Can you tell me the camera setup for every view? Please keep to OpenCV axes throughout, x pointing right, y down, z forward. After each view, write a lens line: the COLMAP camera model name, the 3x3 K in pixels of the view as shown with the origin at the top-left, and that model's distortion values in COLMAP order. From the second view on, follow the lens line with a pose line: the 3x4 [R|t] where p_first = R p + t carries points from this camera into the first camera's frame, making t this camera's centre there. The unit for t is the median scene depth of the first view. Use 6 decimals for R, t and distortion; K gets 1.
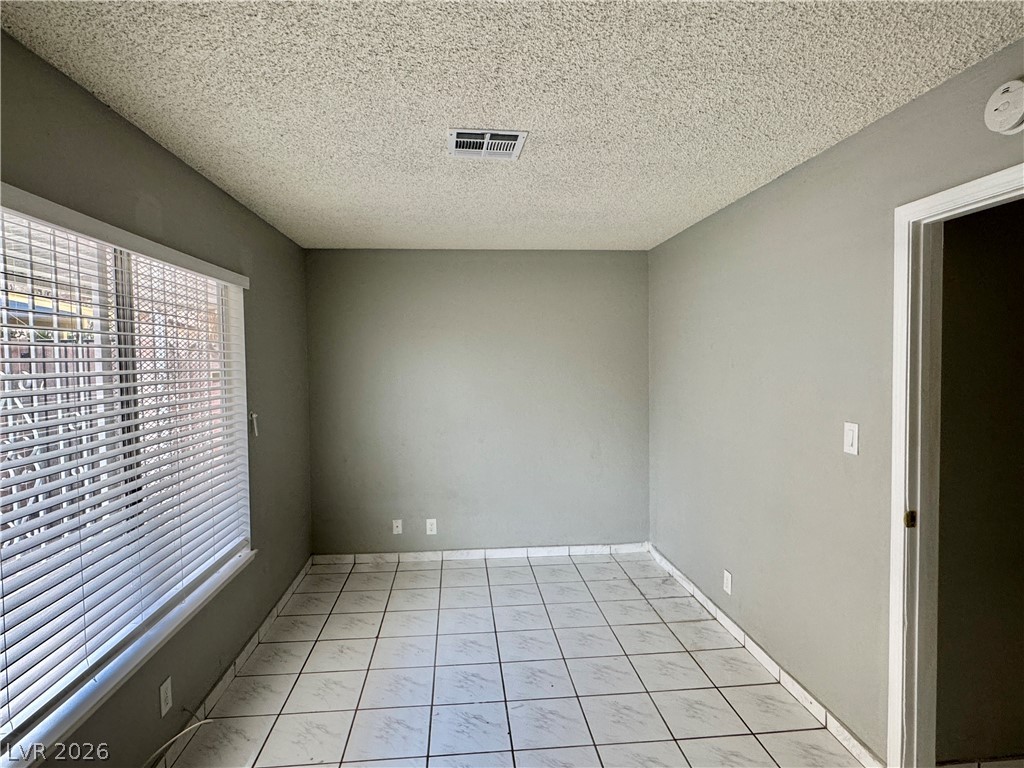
lens RADIAL K [[568.1, 0, 512.0], [0, 568.1, 384.0], [0, 0, 1]] dist [-0.002724, -0.000203]
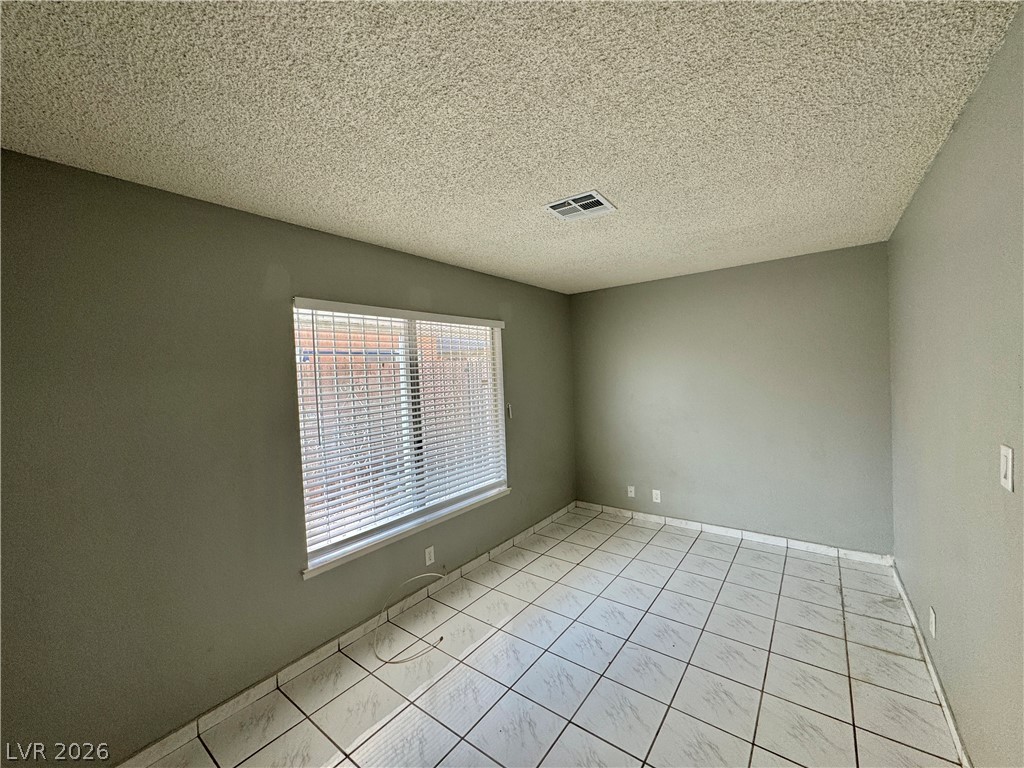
lens RADIAL K [[410.5, 0, 512.0], [0, 410.5, 384.0], [0, 0, 1]] dist [0.000198, 0.000147]
pose [[0.738425, -0.000434, -0.674335, 0.264620], [0.004288, 0.999983, 0.004051, -0.008334], [0.674322, -0.005883, 0.738414, 0.102799]]
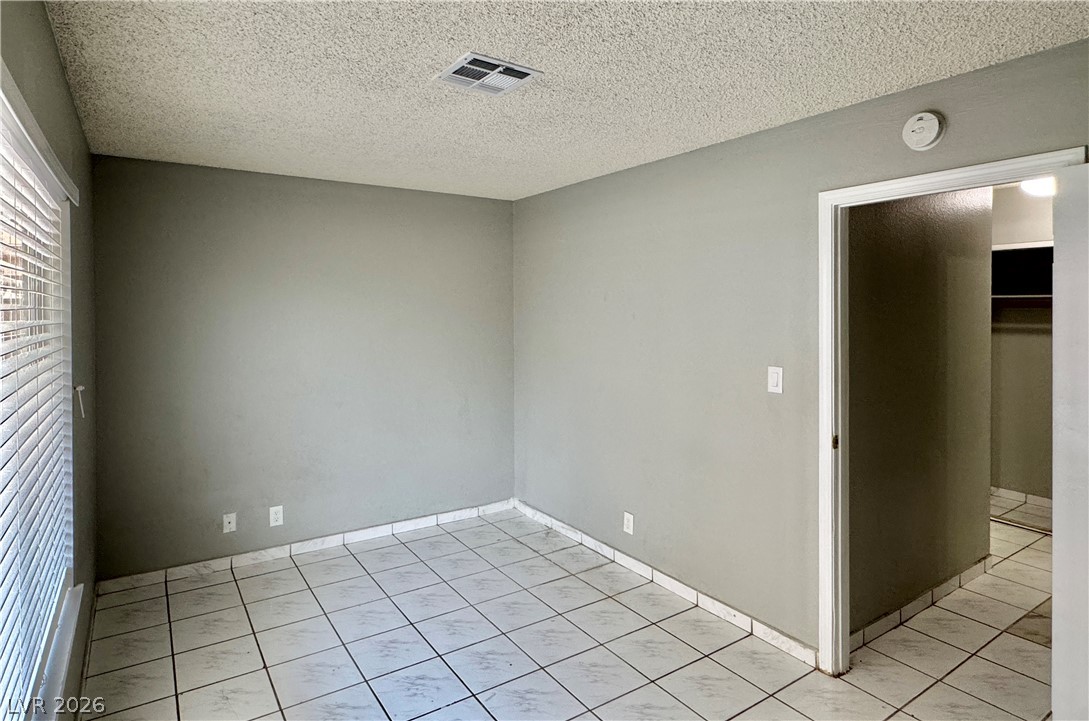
lens RADIAL K [[600.9, 0, 544.9], [0, 600.9, 314.3], [0, 0, 1]] dist [-0.002250, 0.000468]
pose [[0.878470, 0.006058, 0.477759, -0.234288], [0.010944, 0.999402, -0.032794, -0.002949], [-0.477672, 0.034037, 0.877879, 0.065730]]
